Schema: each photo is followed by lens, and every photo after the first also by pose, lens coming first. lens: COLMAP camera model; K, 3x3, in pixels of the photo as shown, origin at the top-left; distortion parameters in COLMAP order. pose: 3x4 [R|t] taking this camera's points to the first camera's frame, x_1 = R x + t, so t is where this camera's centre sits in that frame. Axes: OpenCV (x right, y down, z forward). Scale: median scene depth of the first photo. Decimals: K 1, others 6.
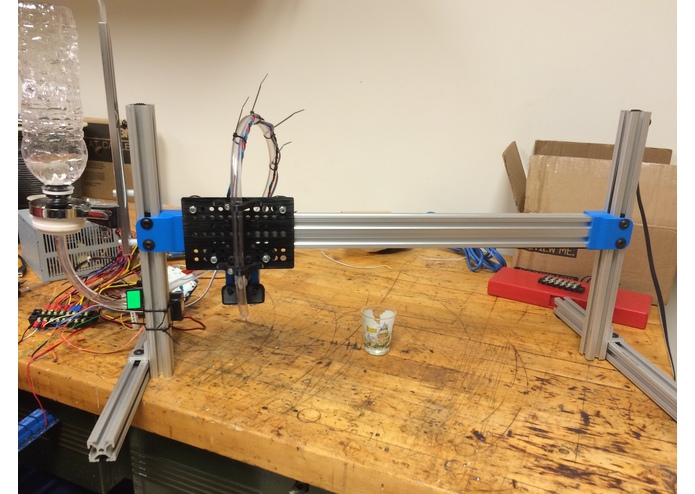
lens RADIAL K [[558.1, 0, 347.5], [0, 558.1, 247.0], [0, 0, 1]] dist [0.070519, -0.069599]
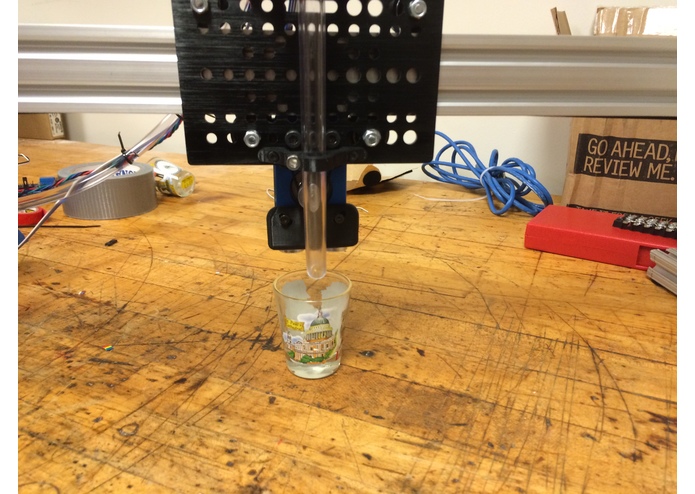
lens RADIAL K [[558.1, 0, 347.5], [0, 558.1, 247.0], [0, 0, 1]] dist [0.070519, -0.069599]
pose [[0.999629, -0.008234, -0.025975, 0.101086], [0.009302, 0.999104, 0.041292, 0.073695], [0.025612, -0.041518, 0.998809, 0.519801]]
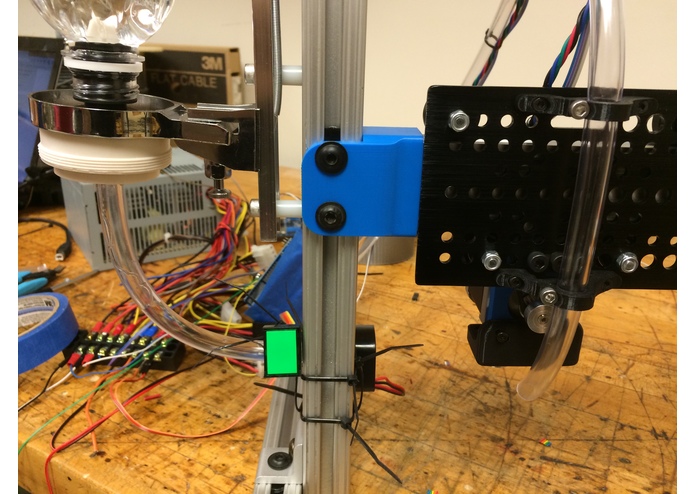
lens RADIAL K [[567.2, 0, 349.0], [0, 567.2, 244.4], [0, 0, 1]] dist [0.073225, -0.102185]
pose [[0.993953, 0.034975, -0.104085, -0.250872], [-0.030906, 0.998703, 0.040457, -0.000812], [0.105365, -0.036995, 0.993745, 0.519482]]
